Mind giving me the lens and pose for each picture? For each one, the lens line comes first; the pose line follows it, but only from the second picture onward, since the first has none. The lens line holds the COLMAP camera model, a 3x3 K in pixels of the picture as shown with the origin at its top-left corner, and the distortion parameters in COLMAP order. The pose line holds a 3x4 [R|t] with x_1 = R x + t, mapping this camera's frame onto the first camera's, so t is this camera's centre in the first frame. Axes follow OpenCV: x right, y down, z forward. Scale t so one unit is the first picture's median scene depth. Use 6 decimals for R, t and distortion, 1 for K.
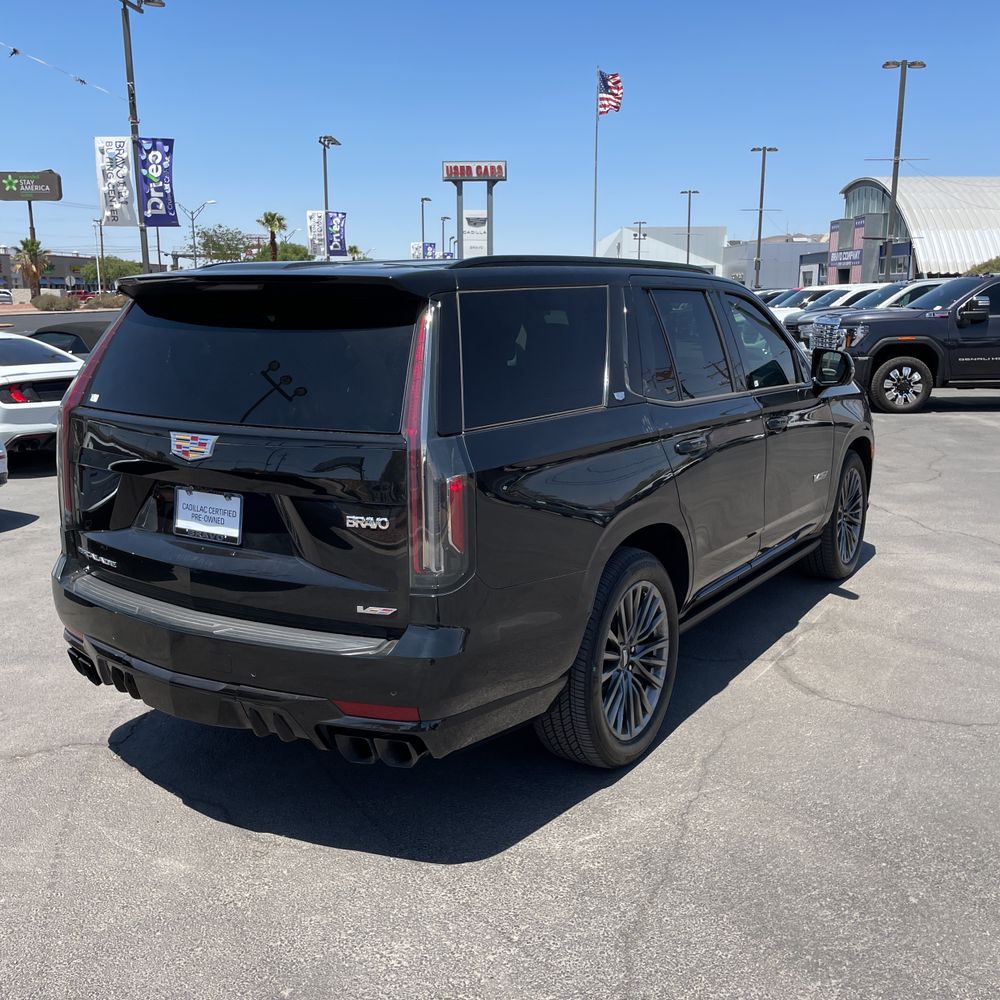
lens RADIAL K [[1020.8, 0, 506.1], [0, 1020.8, 489.3], [0, 0, 1]] dist [0.032033, 0.000000]
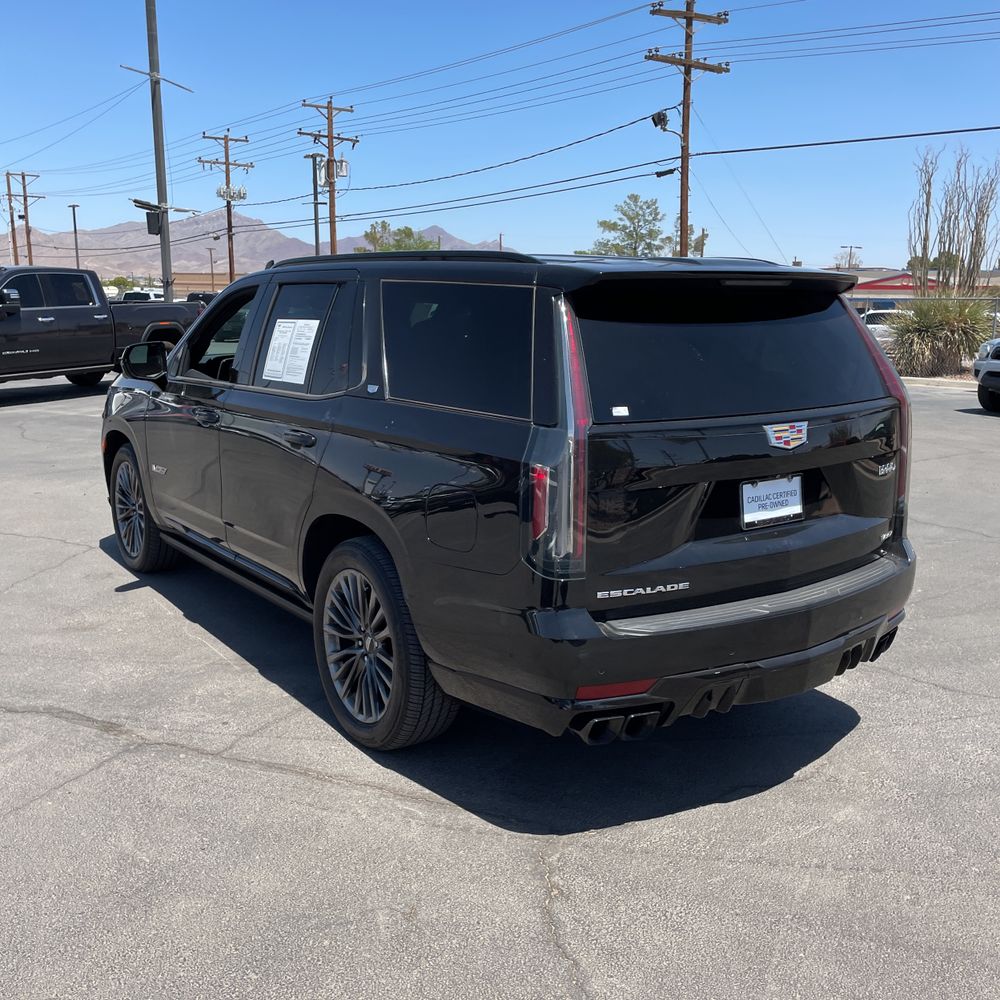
lens RADIAL K [[1020.8, 0, 503.3], [0, 1020.8, 500.5], [0, 0, 1]] dist [0.032033, 0.000000]
pose [[0.375452, -0.179158, 0.909362, -1.370439], [0.163341, 0.978573, 0.125354, -0.154583], [-0.912335, 0.101472, 0.396671, 0.850969]]
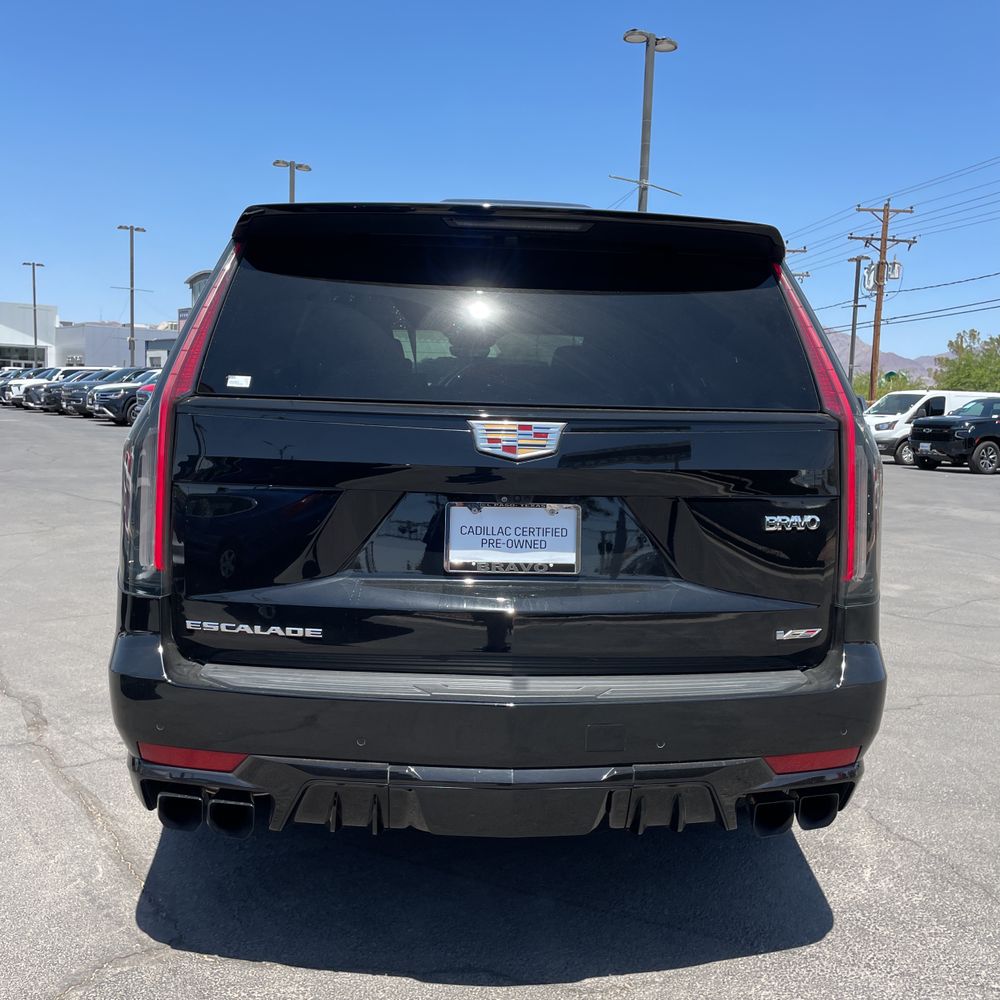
lens RADIAL K [[1020.8, 0, 503.9], [0, 1020.8, 494.0], [0, 0, 1]] dist [0.032033, 0.000000]
pose [[0.807074, -0.030172, 0.589679, -0.723254], [0.077874, 0.995409, -0.055652, 0.033650], [-0.585292, 0.090836, 0.805718, 0.440981]]
